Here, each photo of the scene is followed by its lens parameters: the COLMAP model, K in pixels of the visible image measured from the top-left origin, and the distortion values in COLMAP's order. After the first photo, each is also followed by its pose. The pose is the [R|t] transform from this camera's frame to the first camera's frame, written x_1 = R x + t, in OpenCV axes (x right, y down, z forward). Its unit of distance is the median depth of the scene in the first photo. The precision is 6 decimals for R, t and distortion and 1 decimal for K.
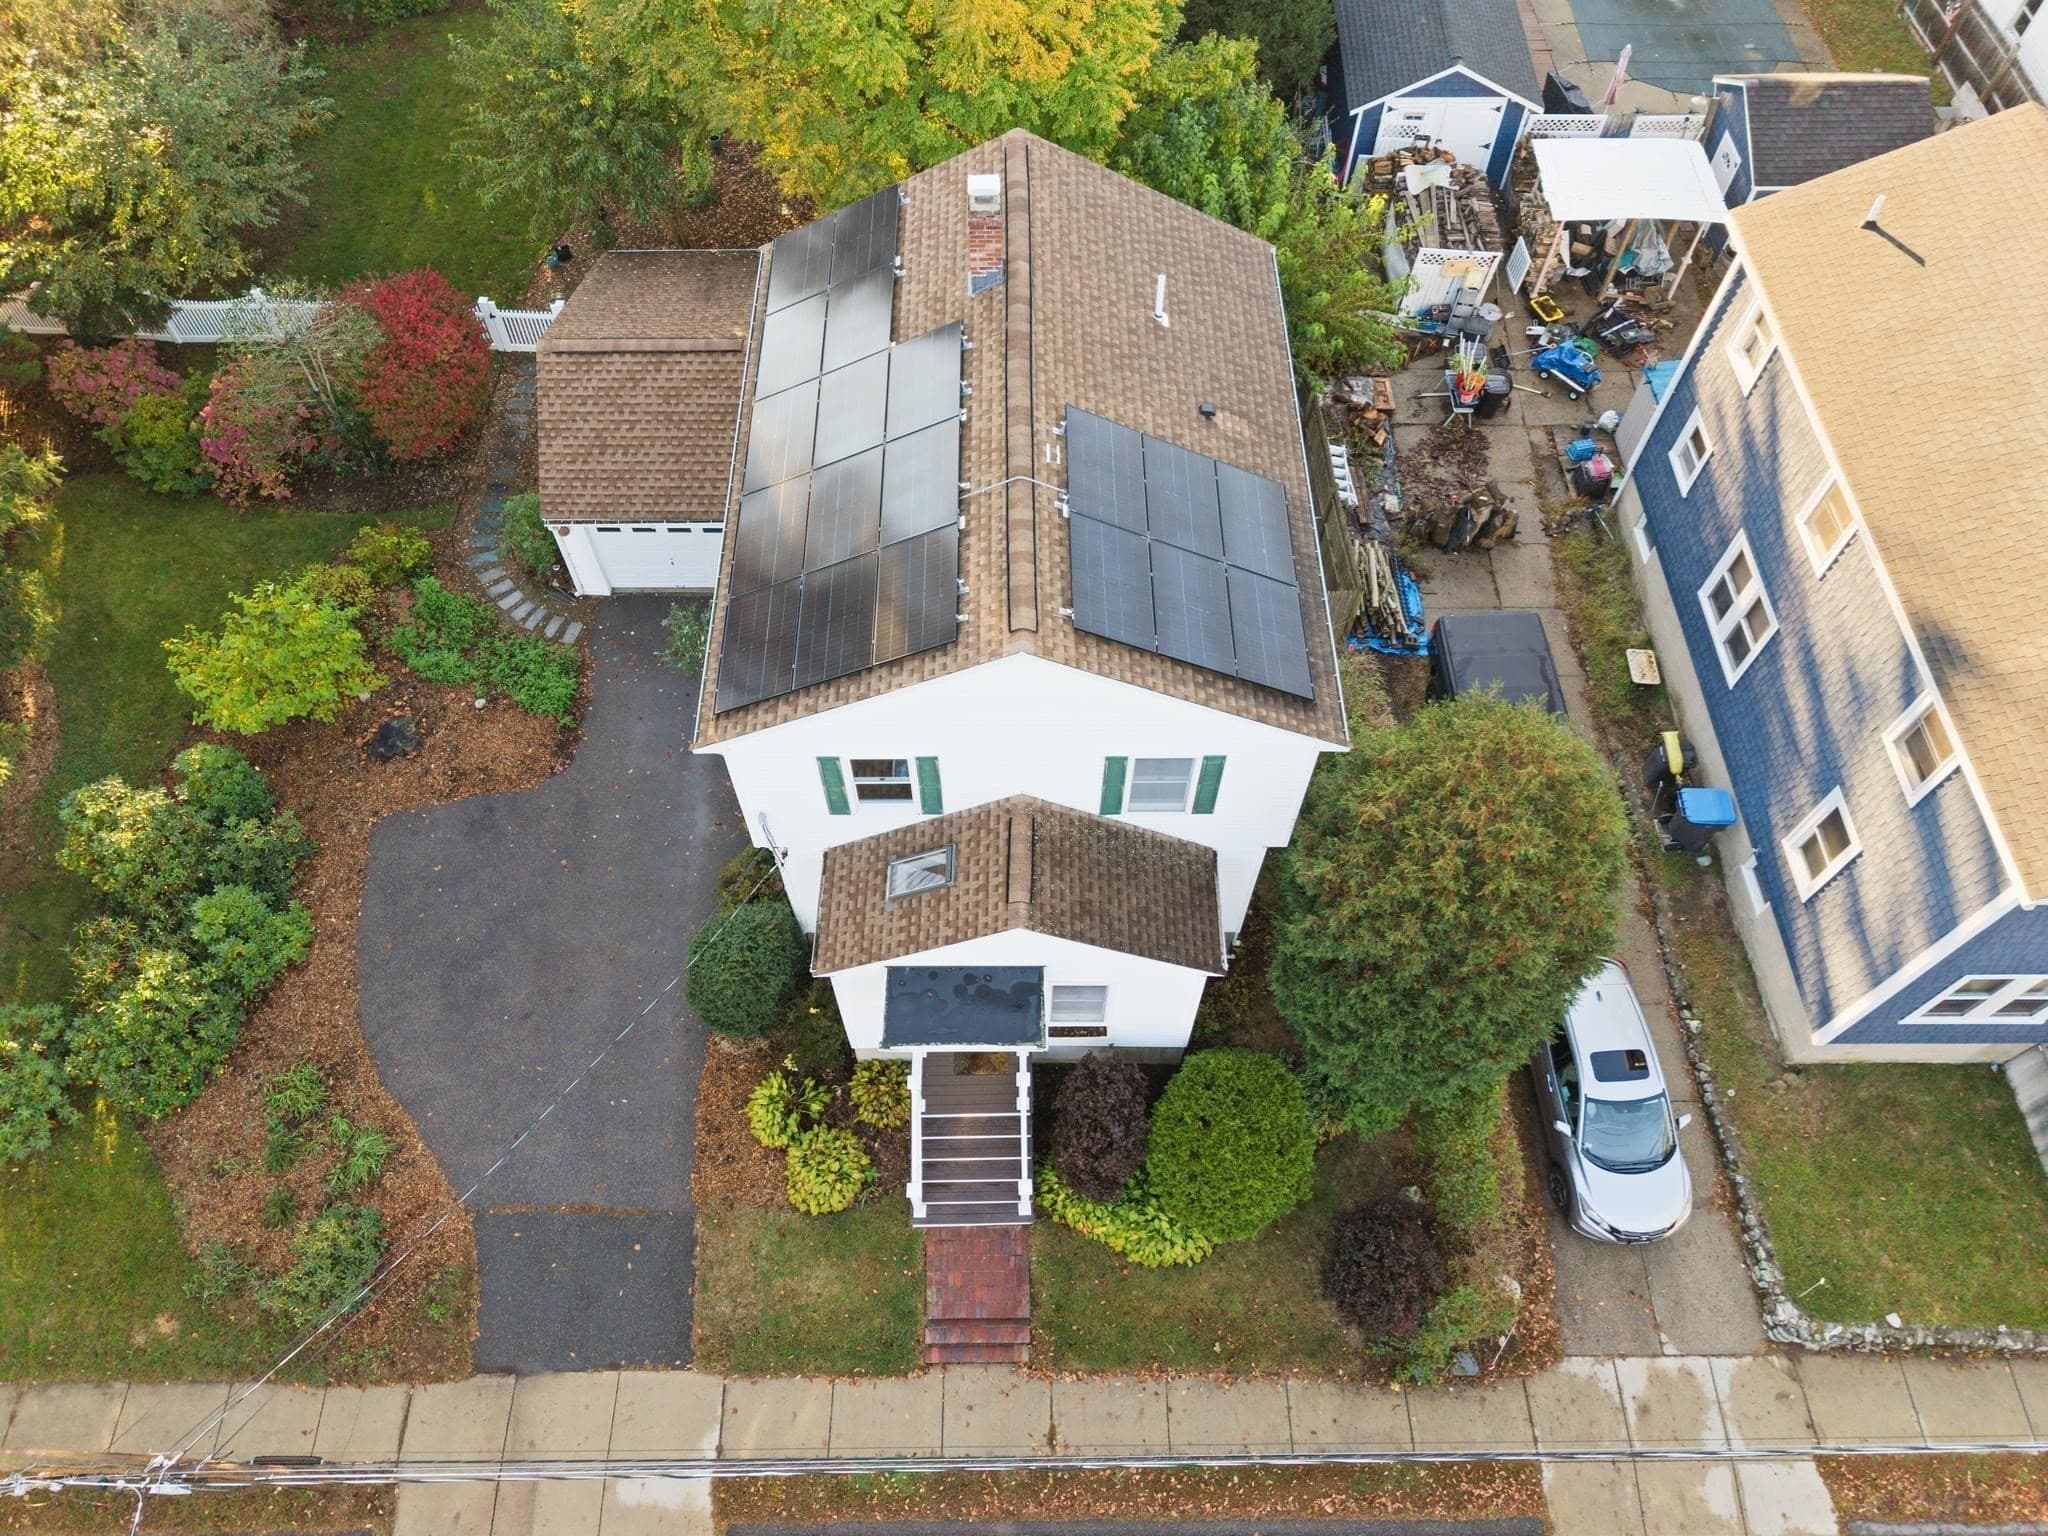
lens RADIAL K [[1427.1, 0, 1024.0], [0, 1427.1, 768.0], [0, 0, 1]] dist [0.003779, 0.001212]
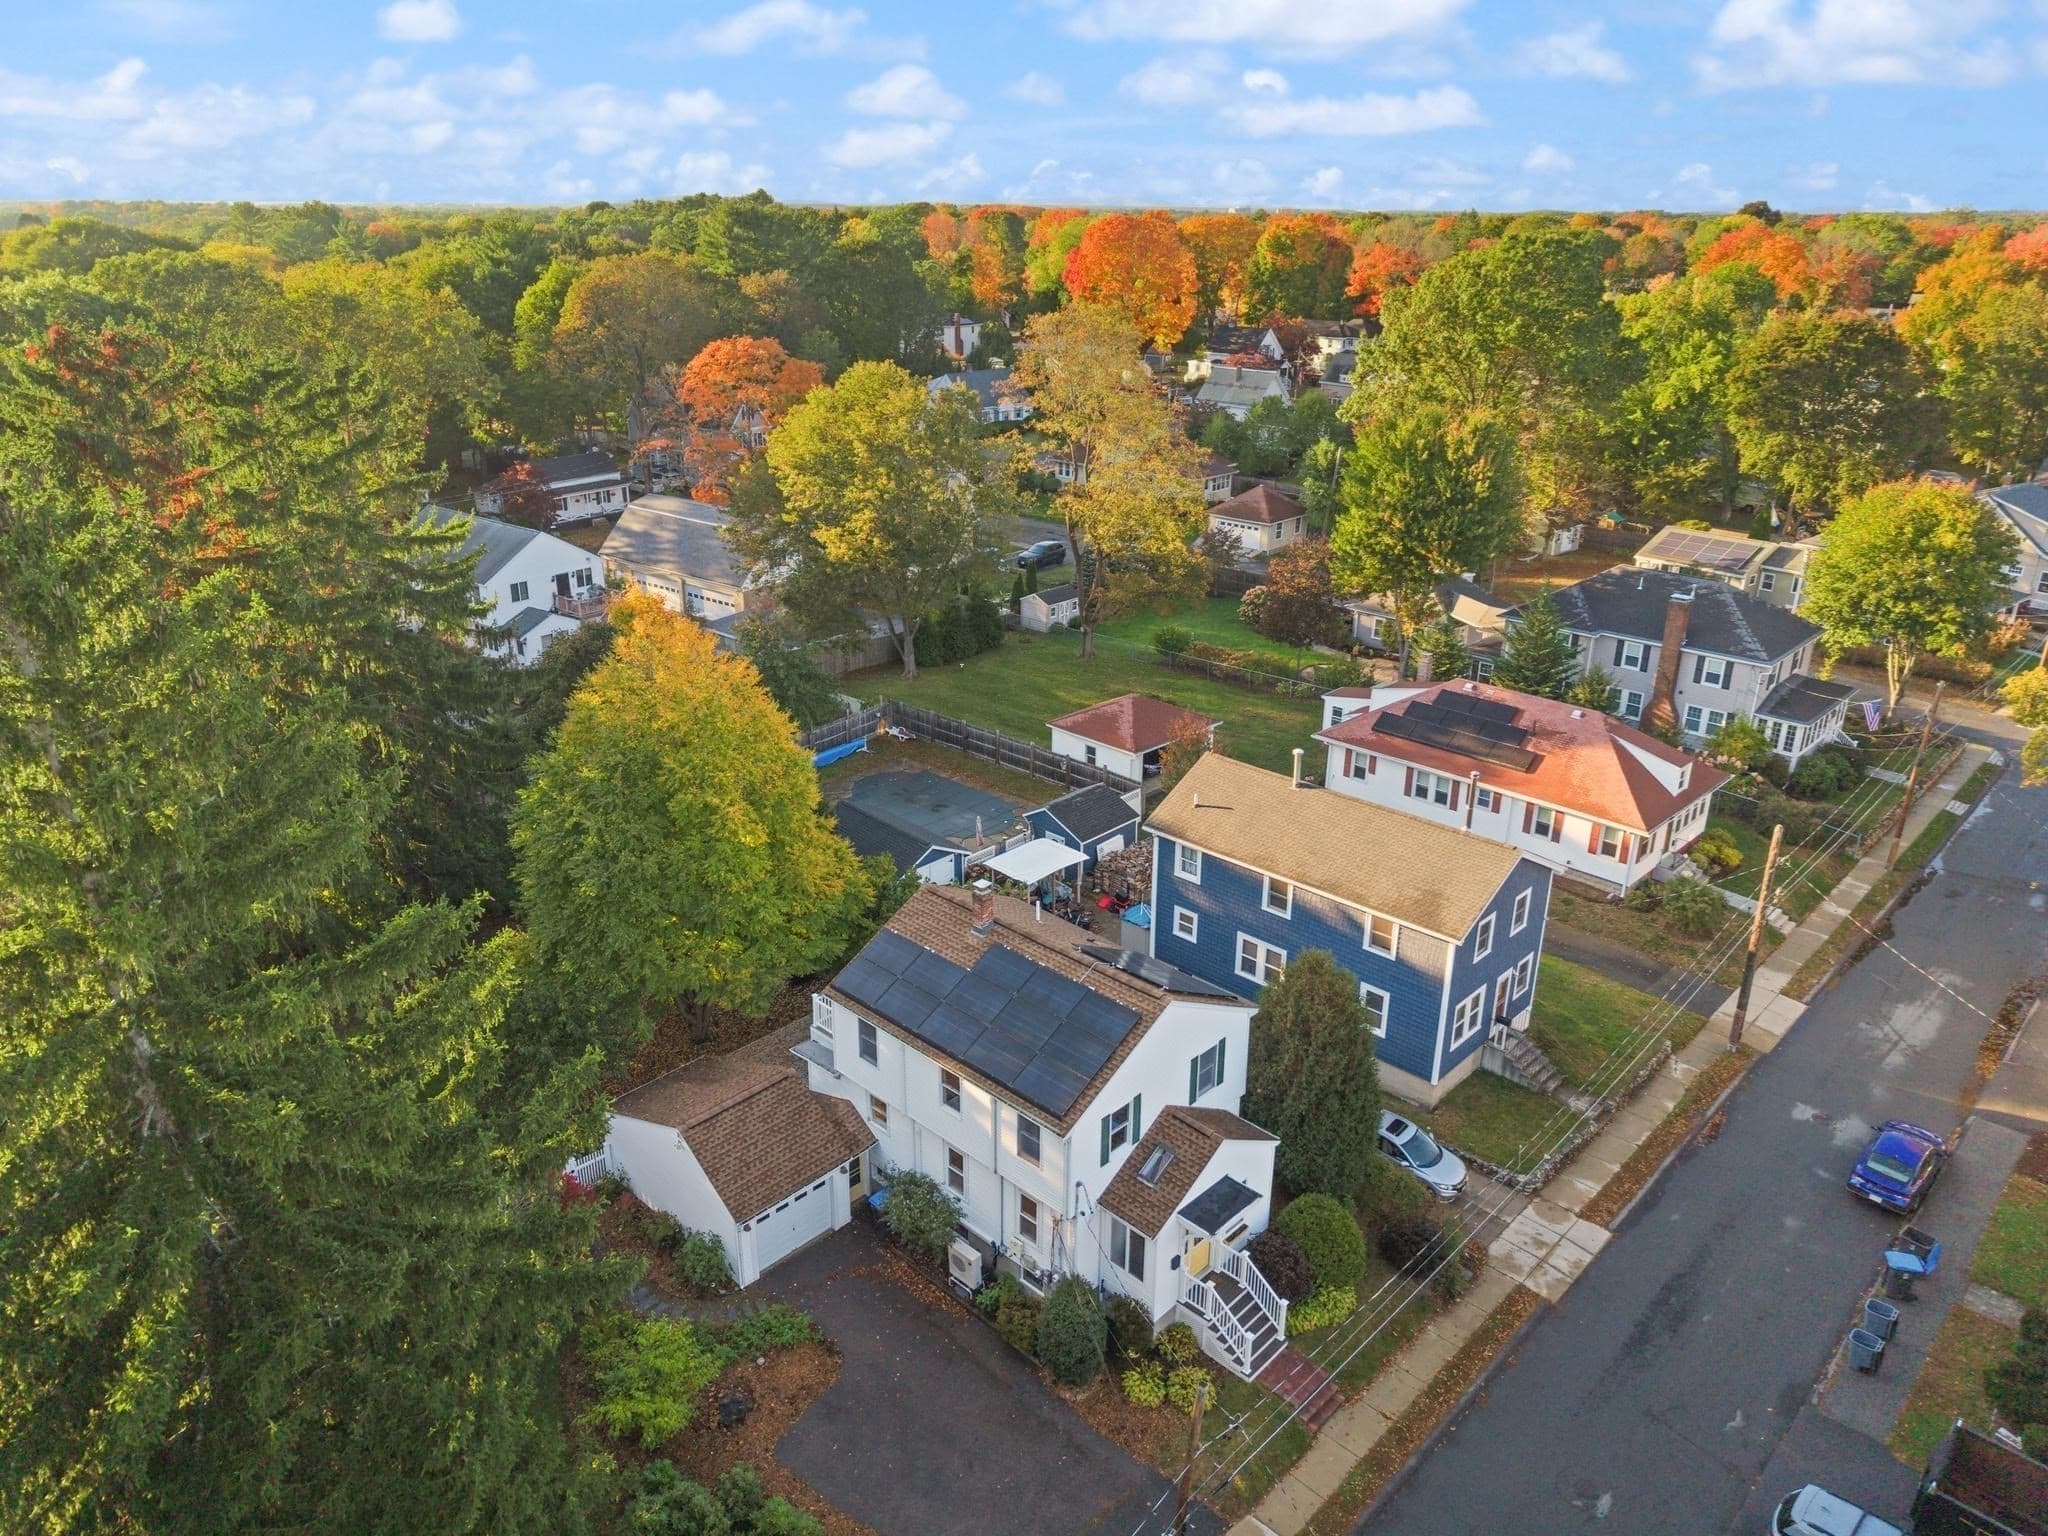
lens RADIAL K [[1427.1, 0, 1024.0], [0, 1427.1, 768.0], [0, 0, 1]] dist [0.003779, 0.001212]
pose [[0.692981, -0.270994, 0.668086, -1.225561], [0.611189, 0.712324, -0.345025, 0.227214], [-0.382394, 0.647423, 0.659256, -0.504495]]
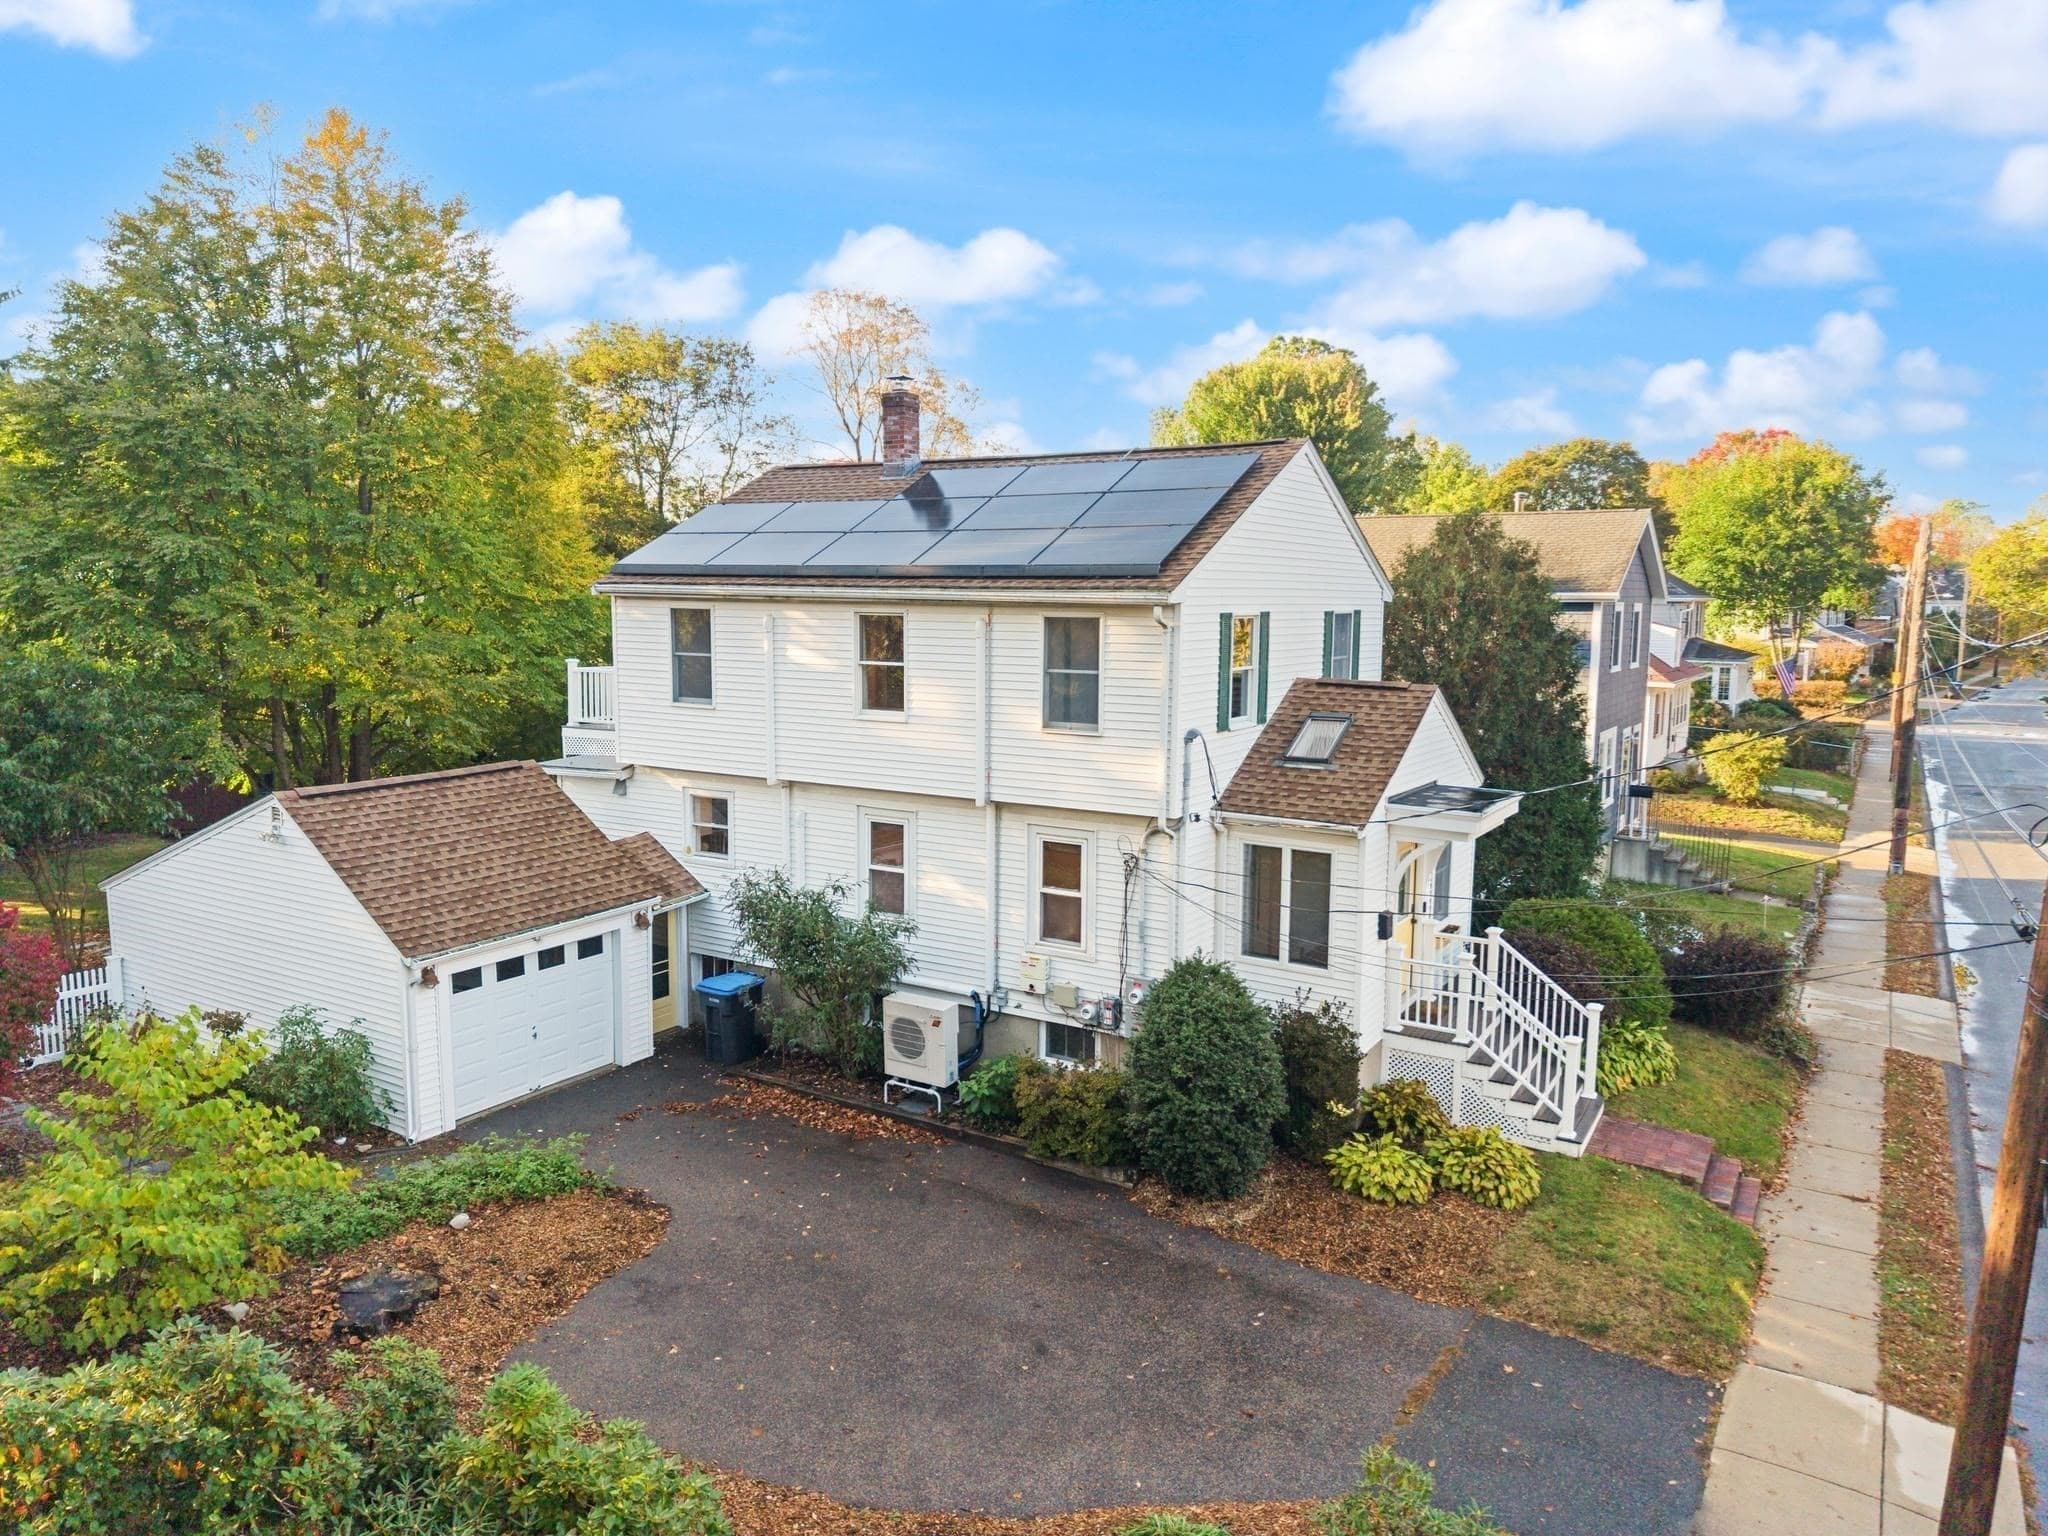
lens RADIAL K [[1401.5, 0, 1024.0], [0, 1401.5, 768.0], [0, 0, 1]] dist [0.009230, -0.000168]
pose [[0.524094, -0.095587, 0.846280, -0.891781], [0.721011, 0.578674, -0.381155, 0.276242], [-0.453287, 0.809938, 0.372199, 0.684970]]
